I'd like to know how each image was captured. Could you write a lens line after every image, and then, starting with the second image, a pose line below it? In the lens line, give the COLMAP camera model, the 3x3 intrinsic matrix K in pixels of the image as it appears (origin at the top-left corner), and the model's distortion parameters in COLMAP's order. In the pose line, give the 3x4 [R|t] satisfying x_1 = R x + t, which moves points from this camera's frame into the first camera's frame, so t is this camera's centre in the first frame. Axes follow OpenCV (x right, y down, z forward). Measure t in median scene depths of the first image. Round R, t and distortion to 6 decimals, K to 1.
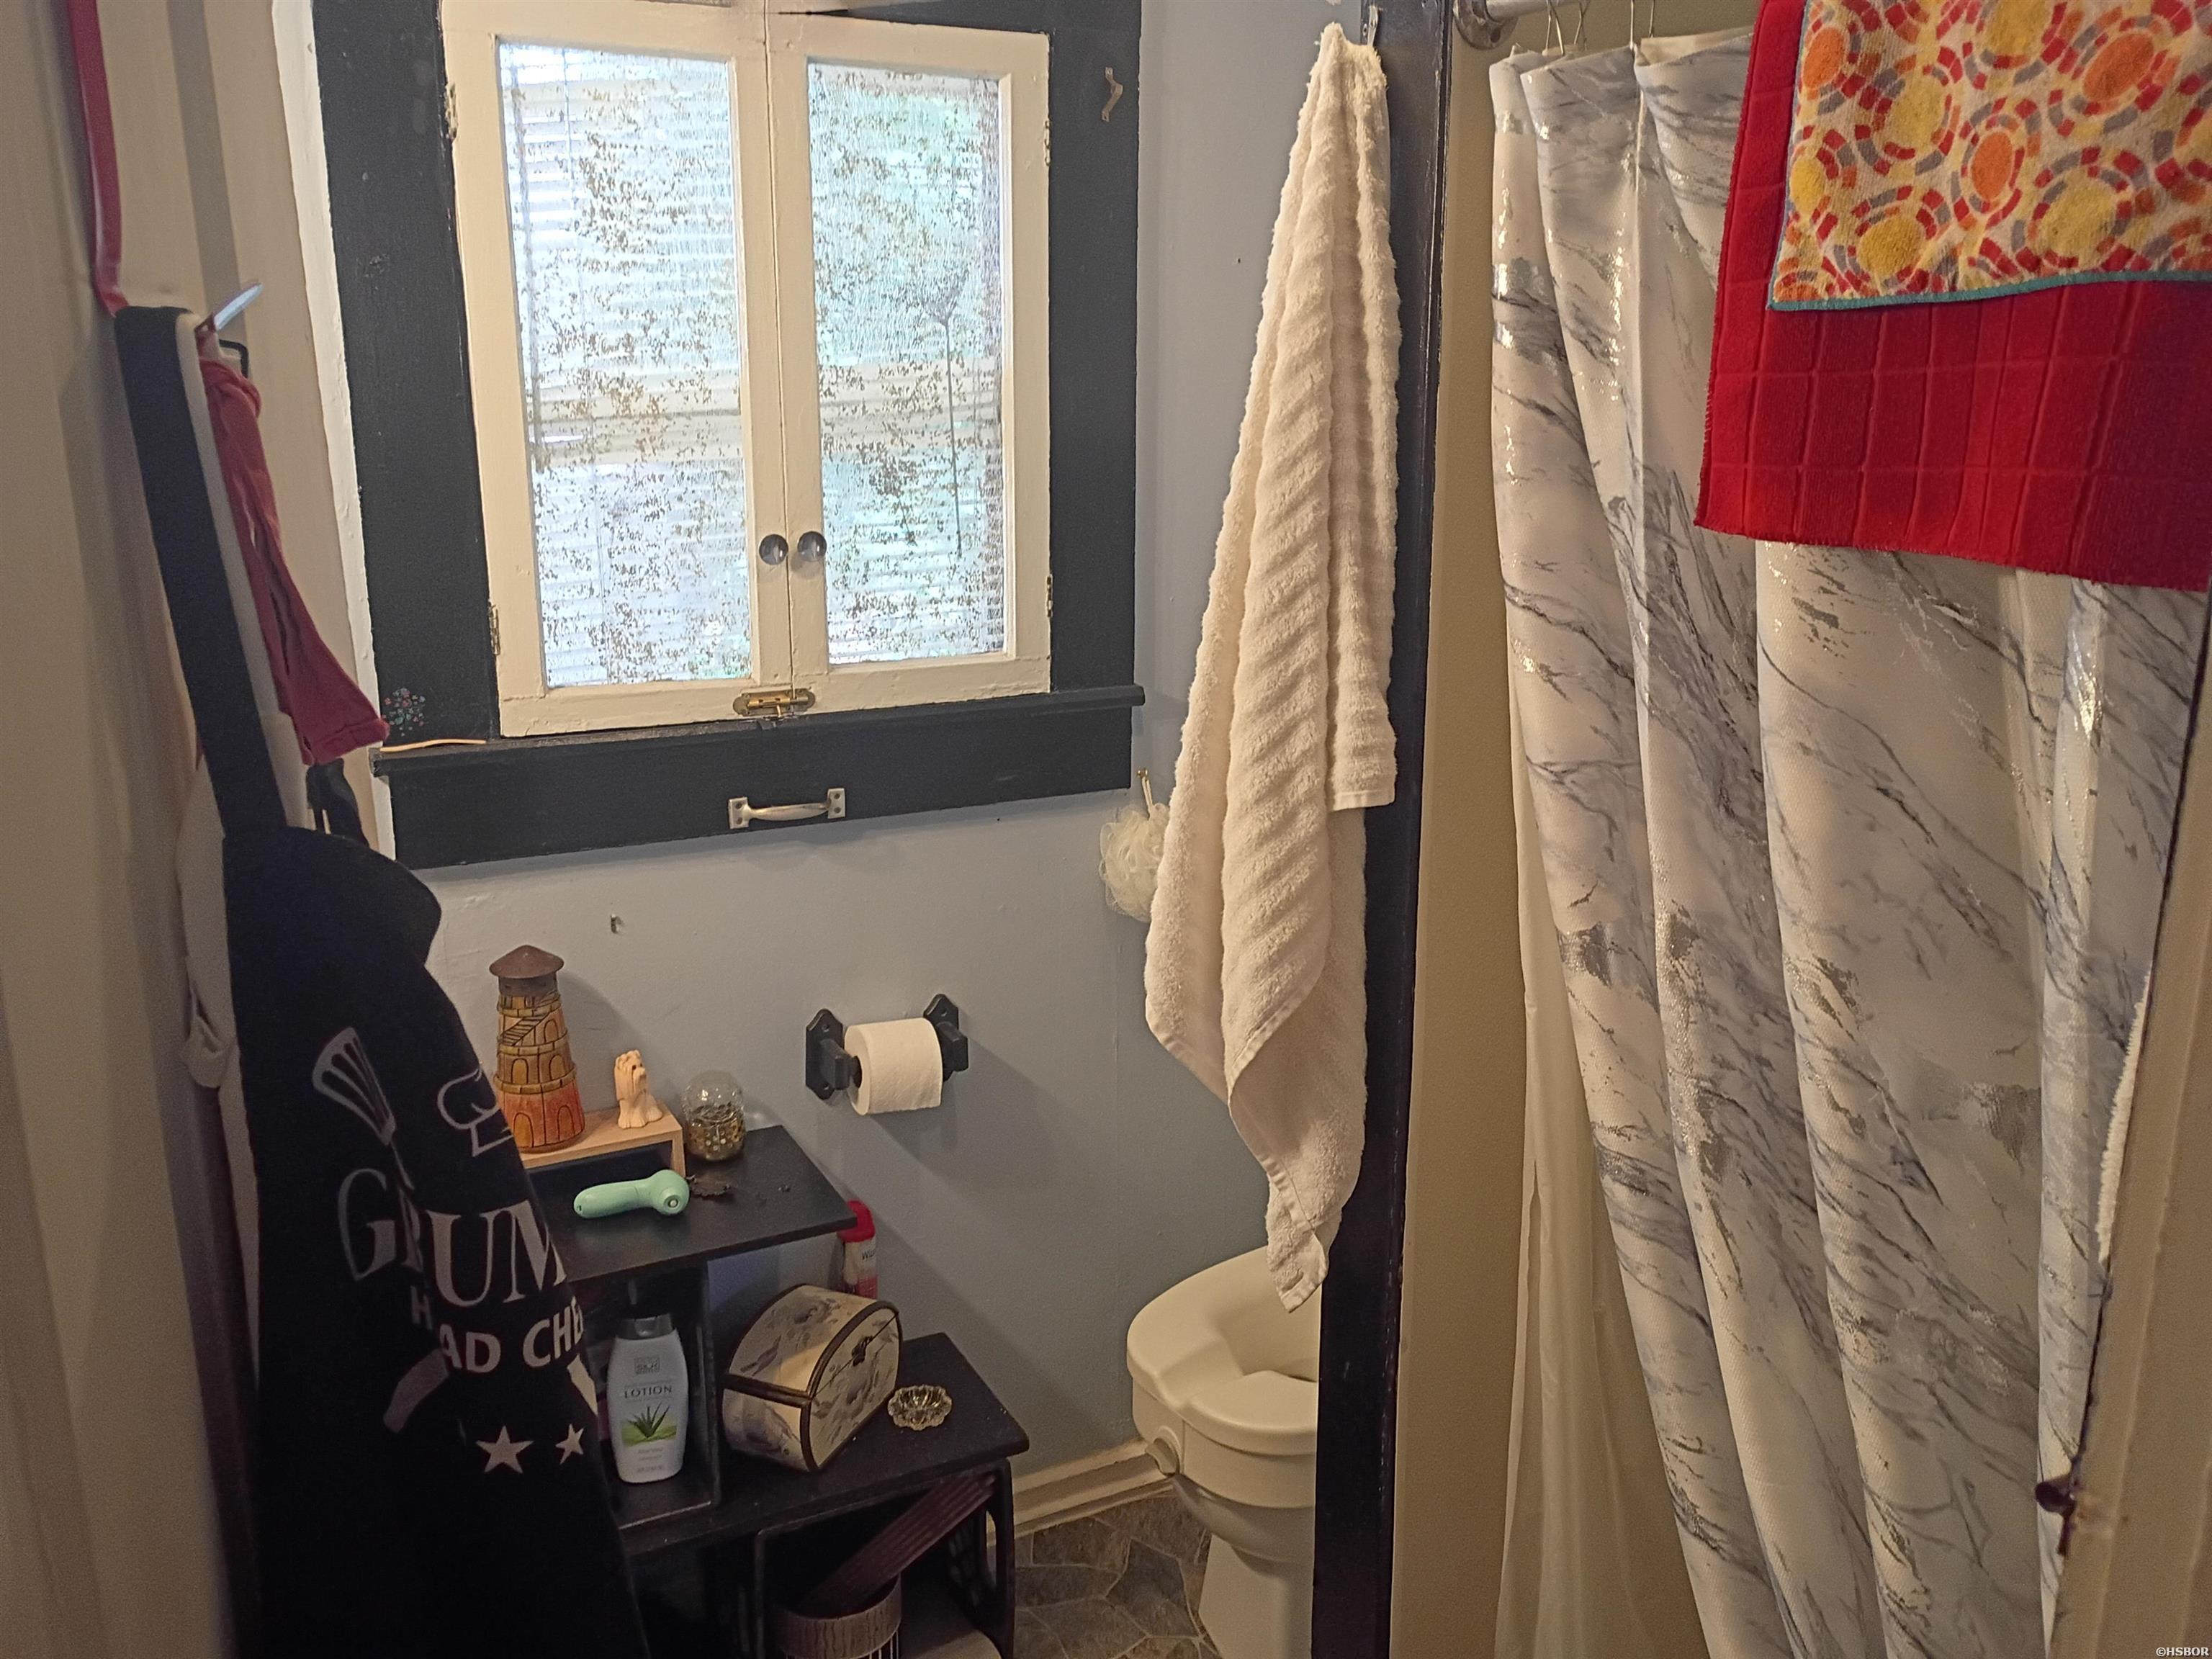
lens RADIAL K [[1779.6, 0, 1106.0], [0, 1779.6, 829.5], [0, 0, 1]] dist [0.007053, 0.000252]
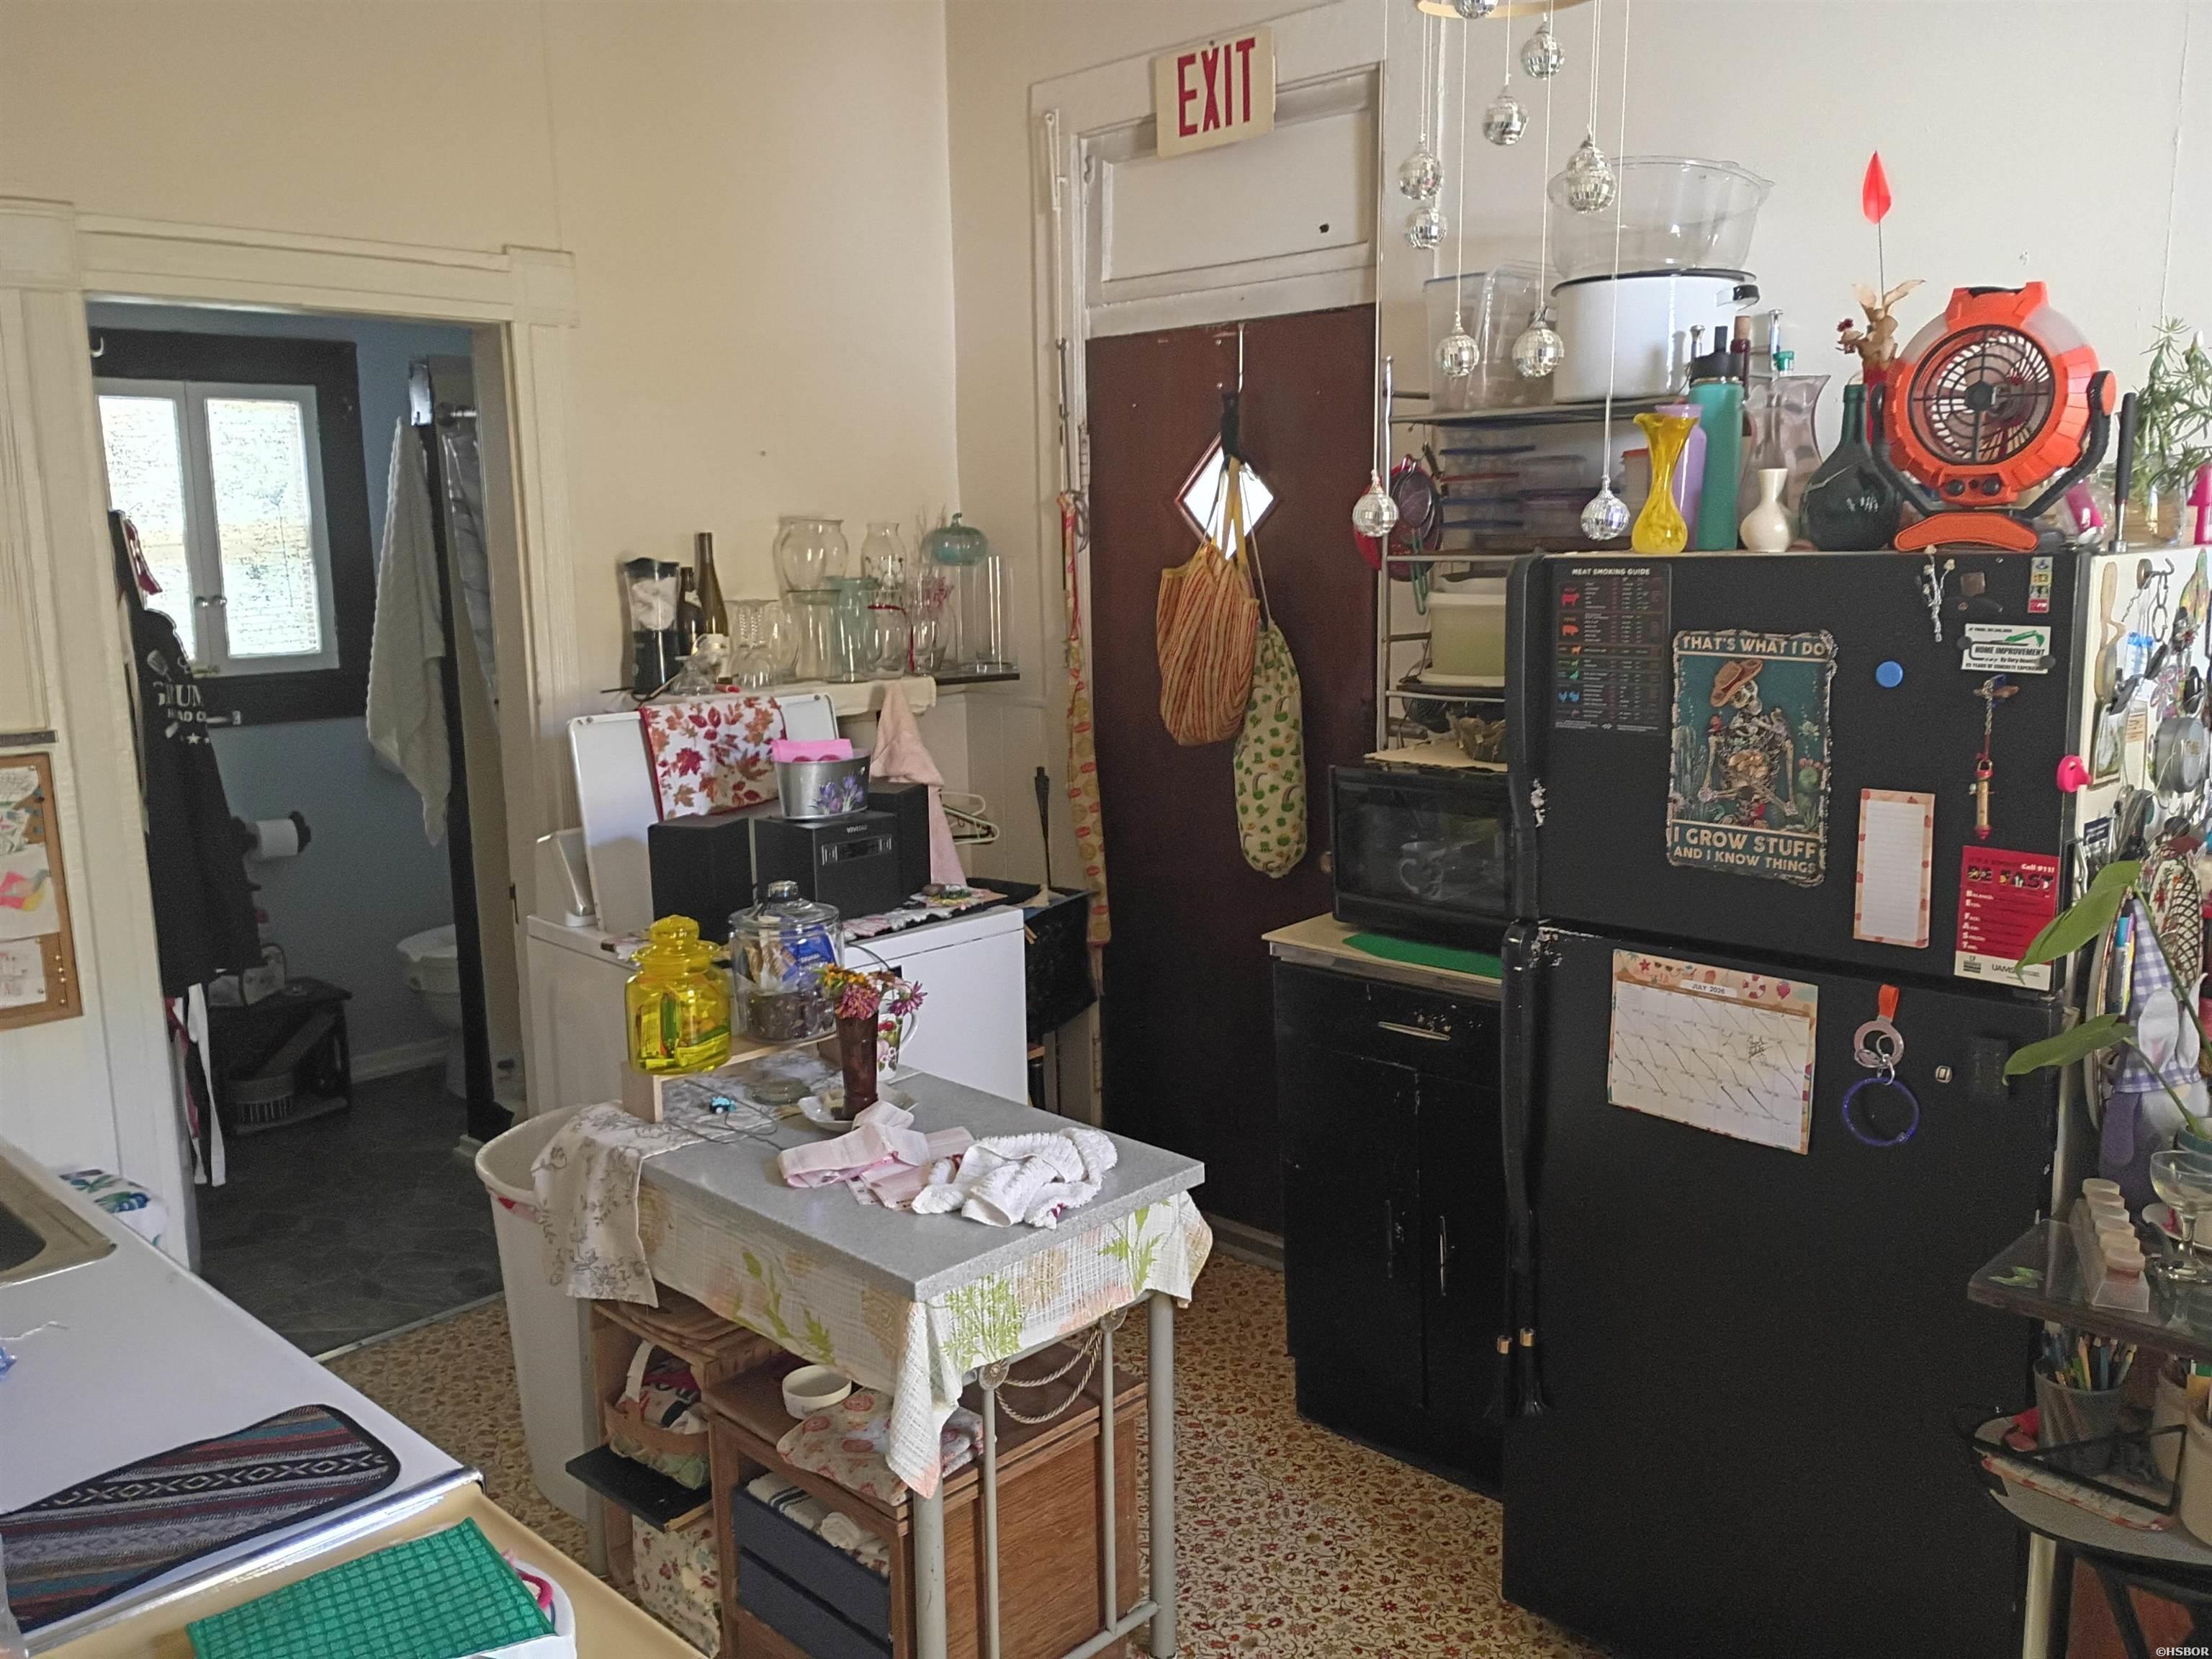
lens RADIAL K [[1779.6, 0, 1106.0], [0, 1779.6, 829.5], [0, 0, 1]] dist [0.007053, 0.000252]
pose [[0.941063, -0.067462, 0.331434, 0.127018], [0.098195, 0.992195, -0.076855, 0.419023], [-0.323663, 0.104870, 0.940343, -1.490454]]
